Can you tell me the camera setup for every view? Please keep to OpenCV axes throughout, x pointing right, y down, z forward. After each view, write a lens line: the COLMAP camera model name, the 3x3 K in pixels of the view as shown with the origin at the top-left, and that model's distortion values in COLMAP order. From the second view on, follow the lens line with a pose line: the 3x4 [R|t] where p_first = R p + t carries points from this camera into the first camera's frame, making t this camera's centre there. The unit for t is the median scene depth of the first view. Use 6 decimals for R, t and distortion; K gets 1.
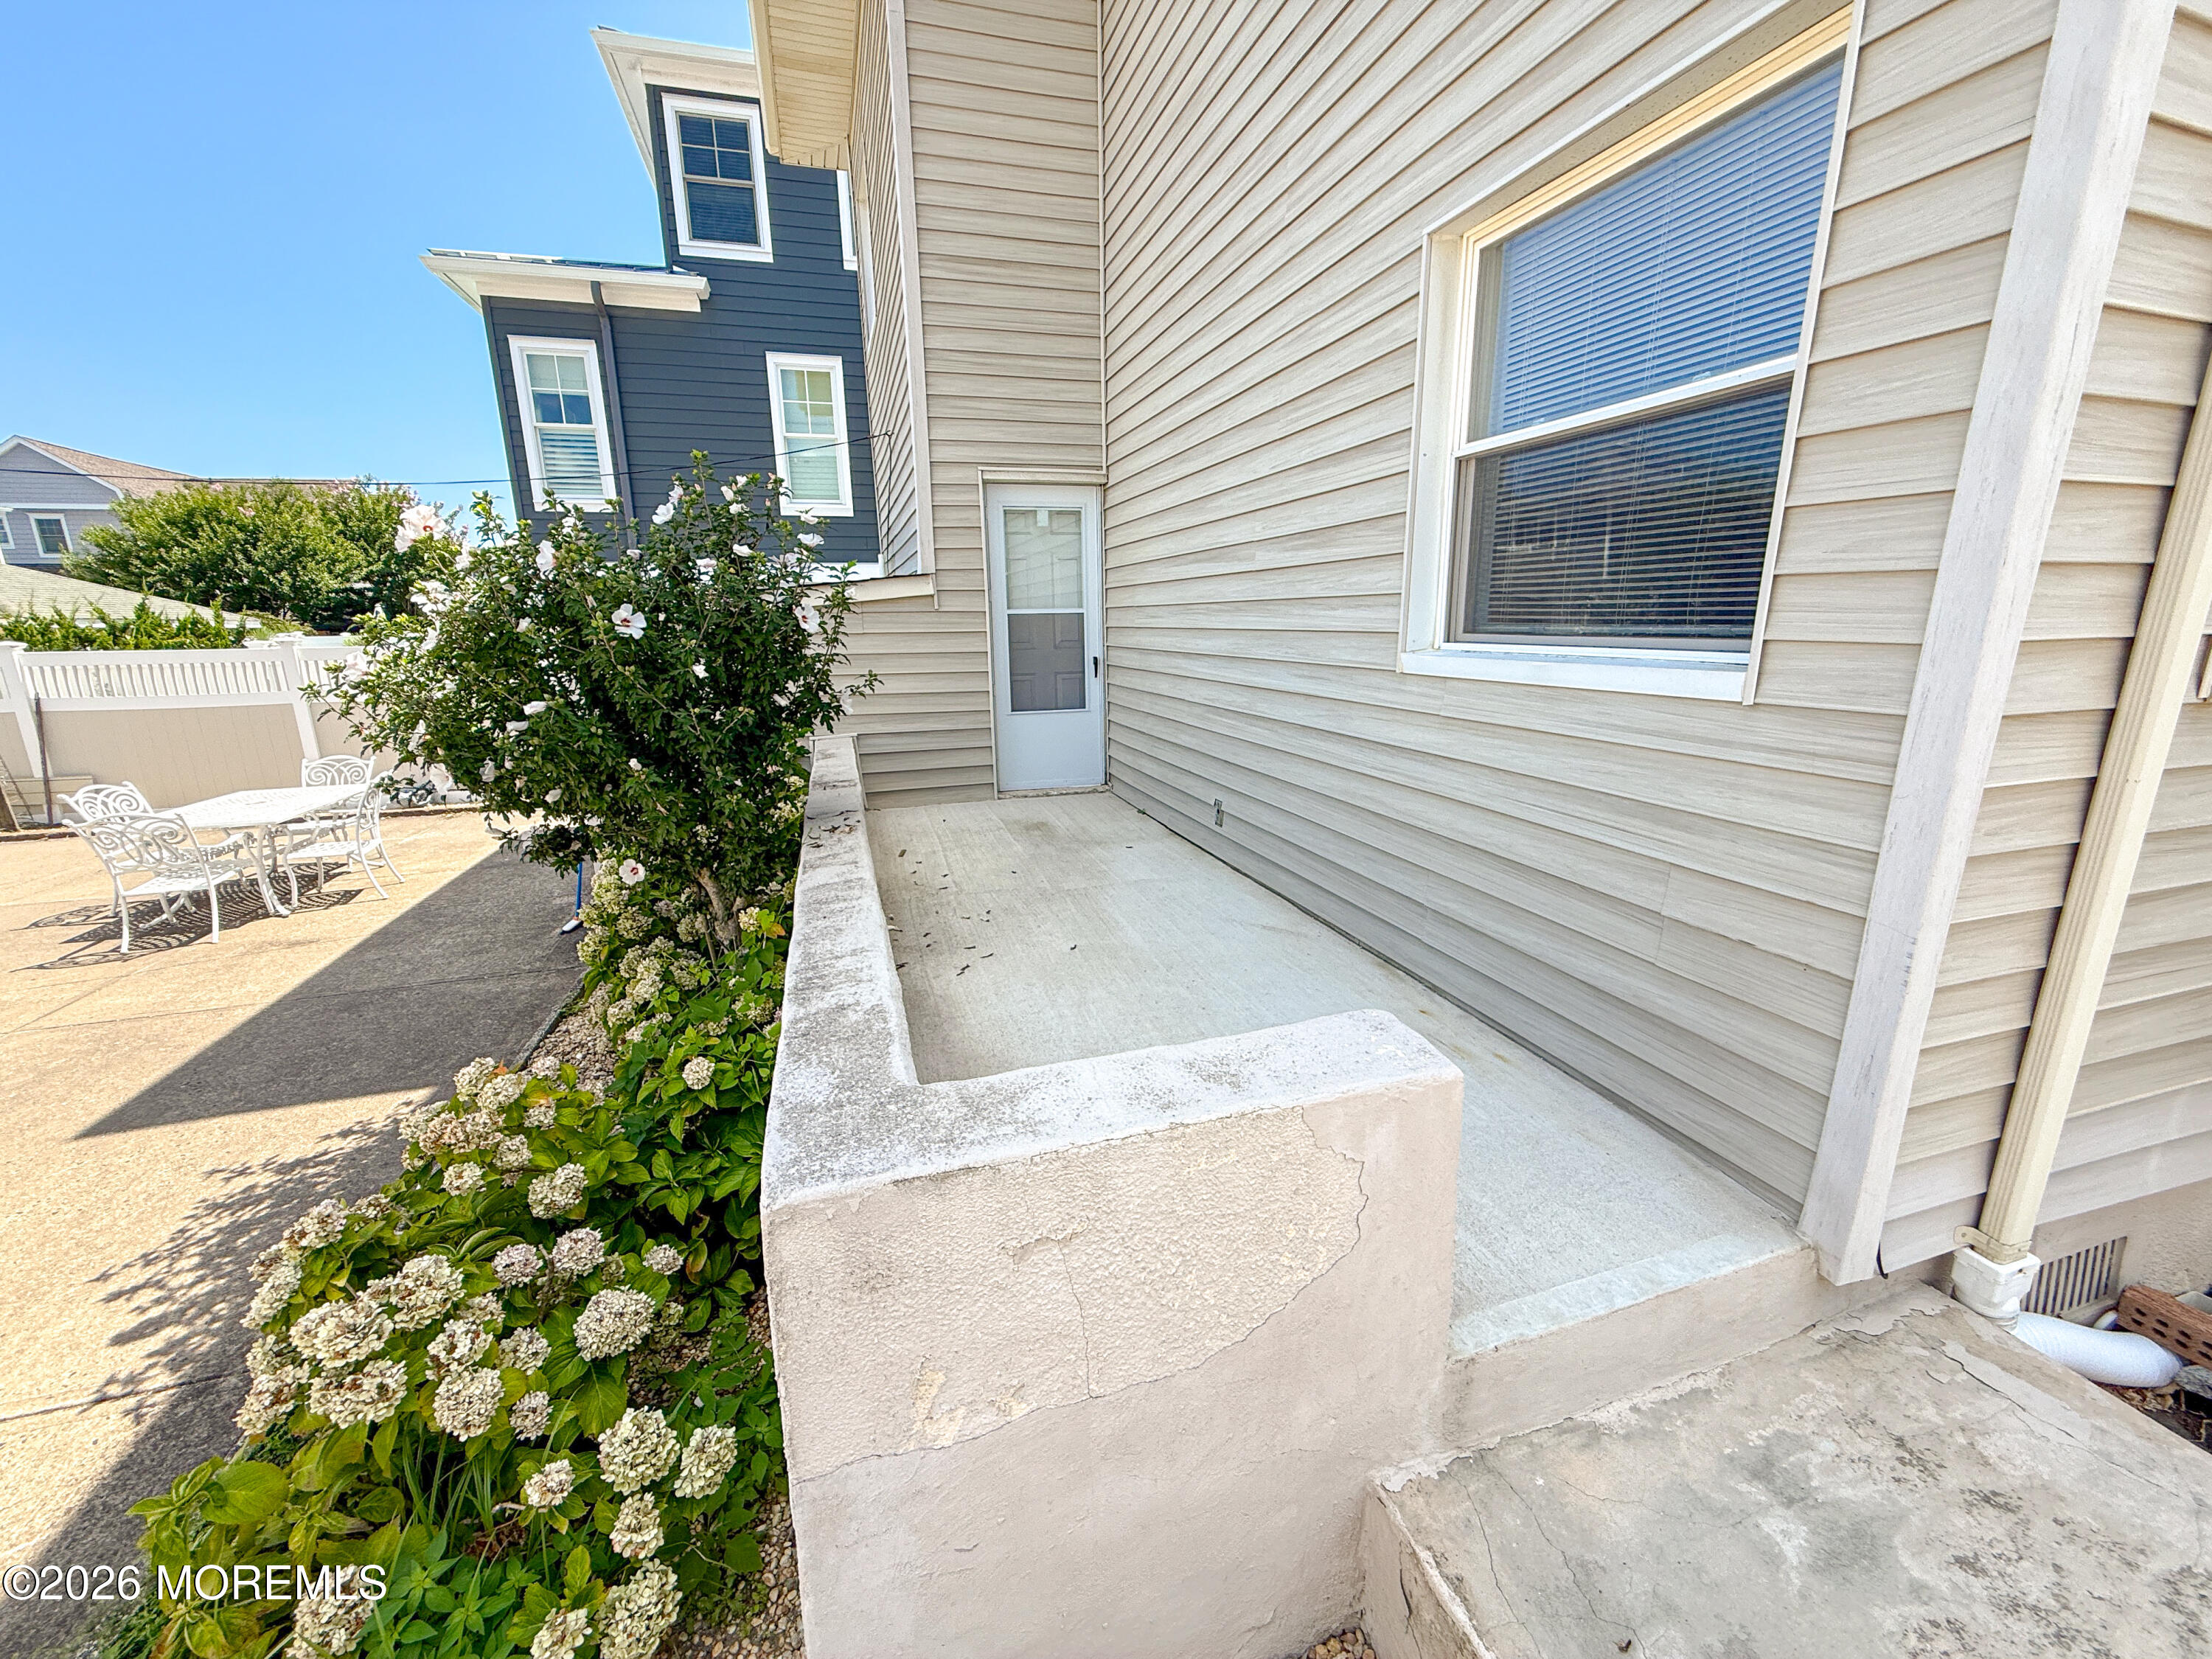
lens RADIAL K [[889.1, 0, 1106.0], [0, 889.1, 829.5], [0, 0, 1]] dist [-0.000791, -0.000131]
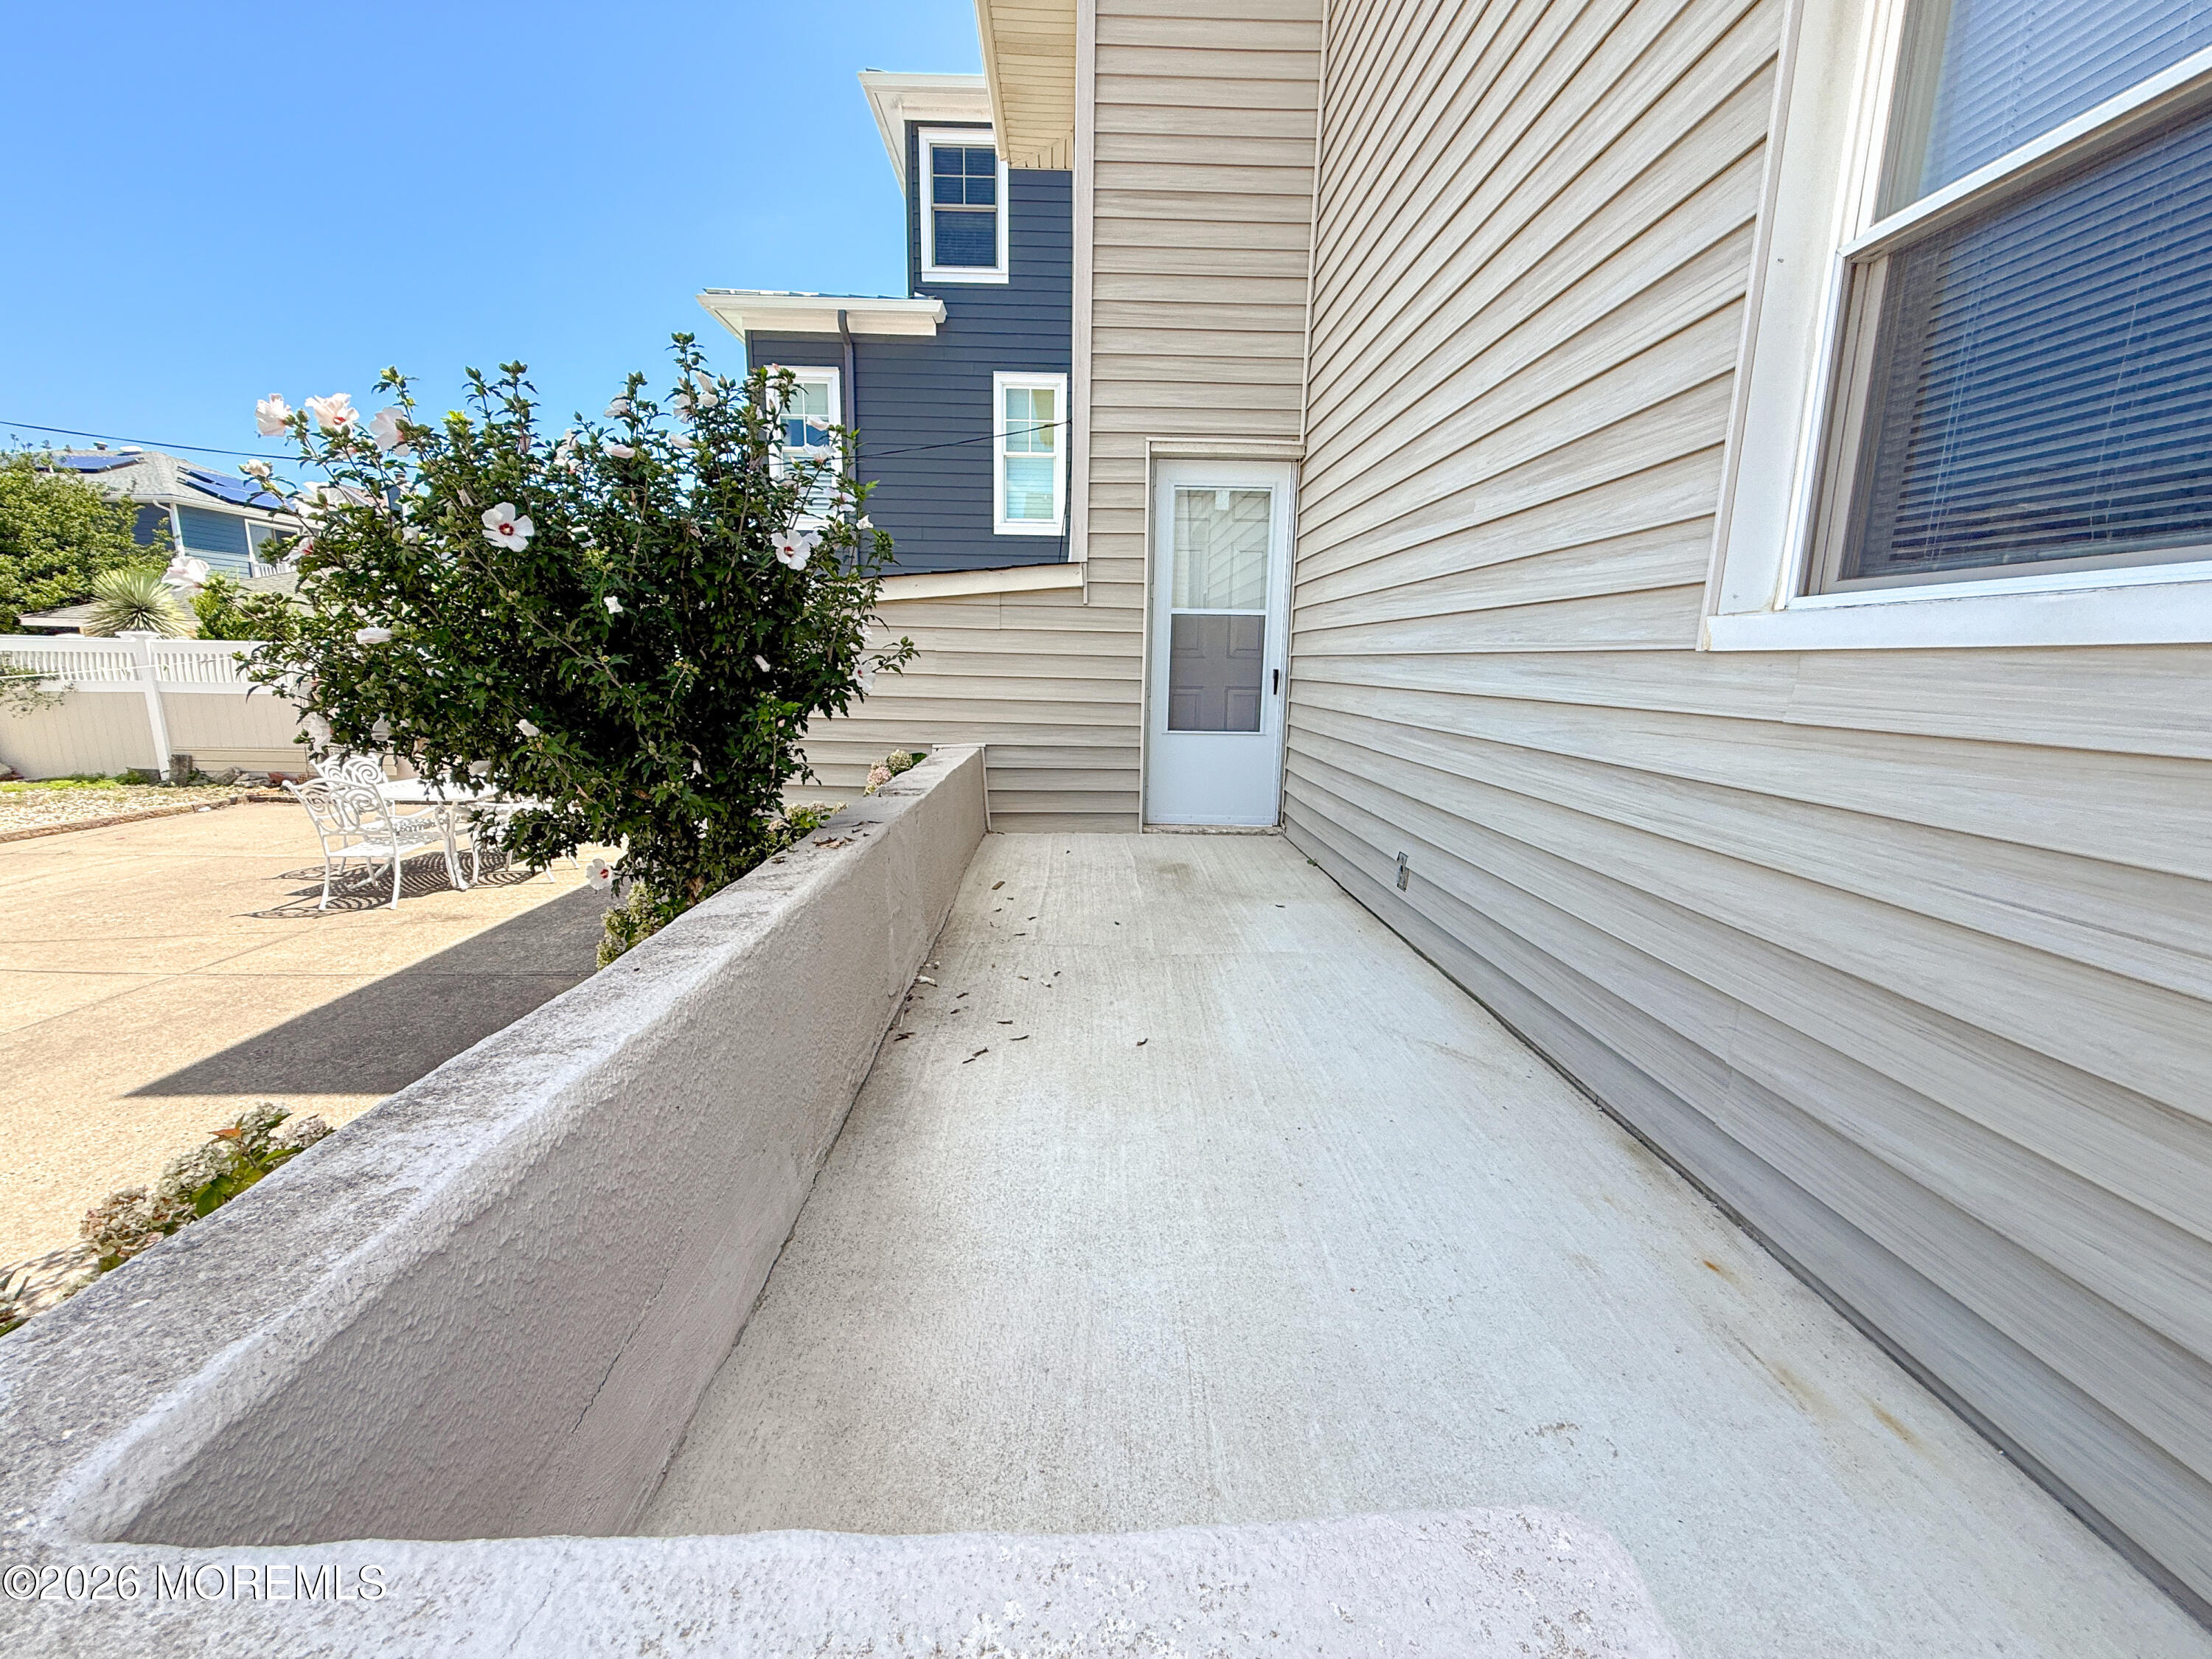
lens RADIAL K [[889.1, 0, 1106.0], [0, 889.1, 829.5], [0, 0, 1]] dist [-0.000791, -0.000131]
pose [[0.963665, 0.078692, -0.255258, 0.068128], [-0.091371, 0.995085, -0.038182, -0.002404], [0.250999, 0.060118, 0.966119, 0.212063]]
